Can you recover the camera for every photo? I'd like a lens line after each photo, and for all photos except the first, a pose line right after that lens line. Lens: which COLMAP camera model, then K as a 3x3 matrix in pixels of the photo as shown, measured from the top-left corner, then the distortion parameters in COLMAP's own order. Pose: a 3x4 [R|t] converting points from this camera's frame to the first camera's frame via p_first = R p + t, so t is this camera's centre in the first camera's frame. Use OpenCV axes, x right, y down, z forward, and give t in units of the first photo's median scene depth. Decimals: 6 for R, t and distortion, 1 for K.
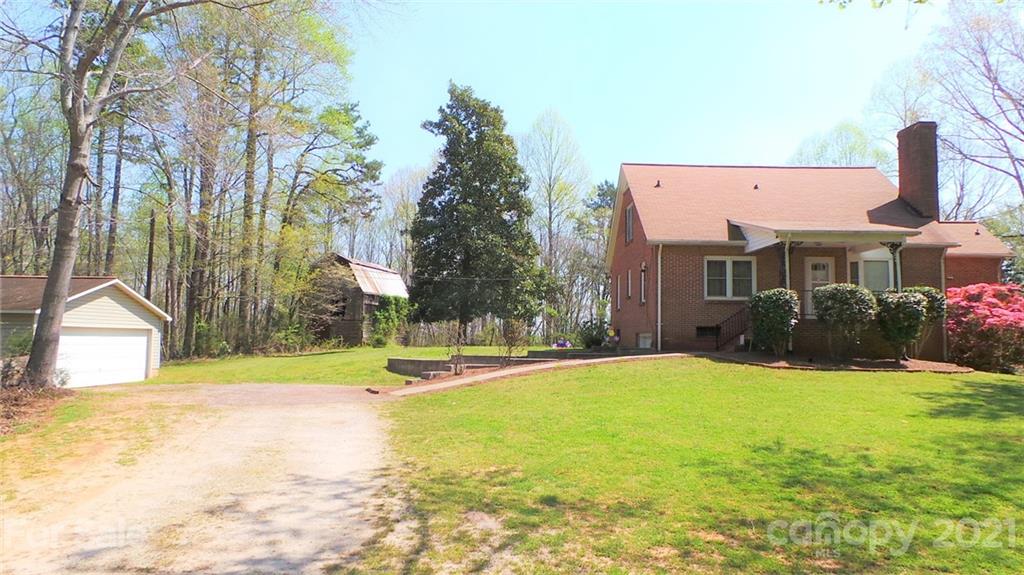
lens RADIAL K [[707.0, 0, 513.9], [0, 707.0, 287.5], [0, 0, 1]] dist [-0.006218, 0.018570]
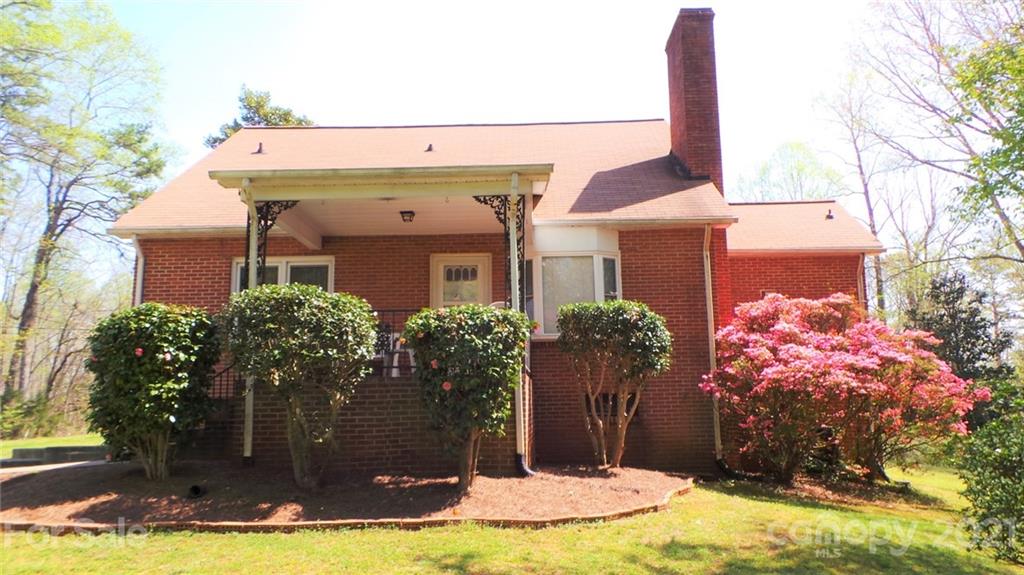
lens RADIAL K [[707.0, 0, 510.7], [0, 707.0, 287.5], [0, 0, 1]] dist [-0.006218, 0.018570]
pose [[0.998912, -0.030616, -0.035191, 0.474935], [0.027303, 0.995473, -0.091040, 0.026922], [0.037819, 0.089980, 0.995225, 0.493296]]
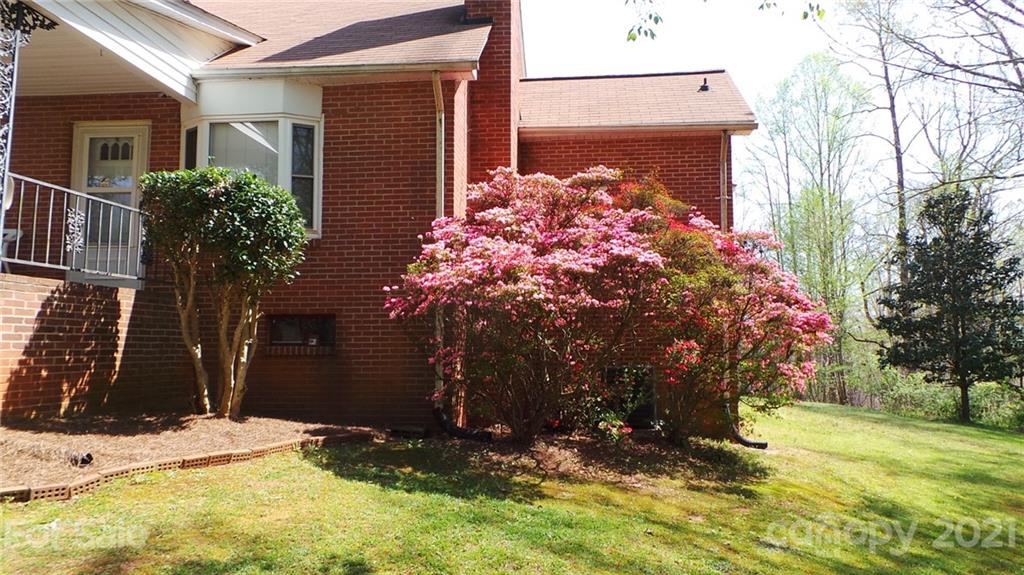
lens RADIAL K [[707.0, 0, 512.3], [0, 707.0, 283.4], [0, 0, 1]] dist [-0.006218, 0.018570]
pose [[0.993940, -0.020305, -0.108032, 0.661265], [0.019142, 0.999747, -0.011793, 0.047588], [0.108244, 0.009654, 0.994078, 0.647160]]
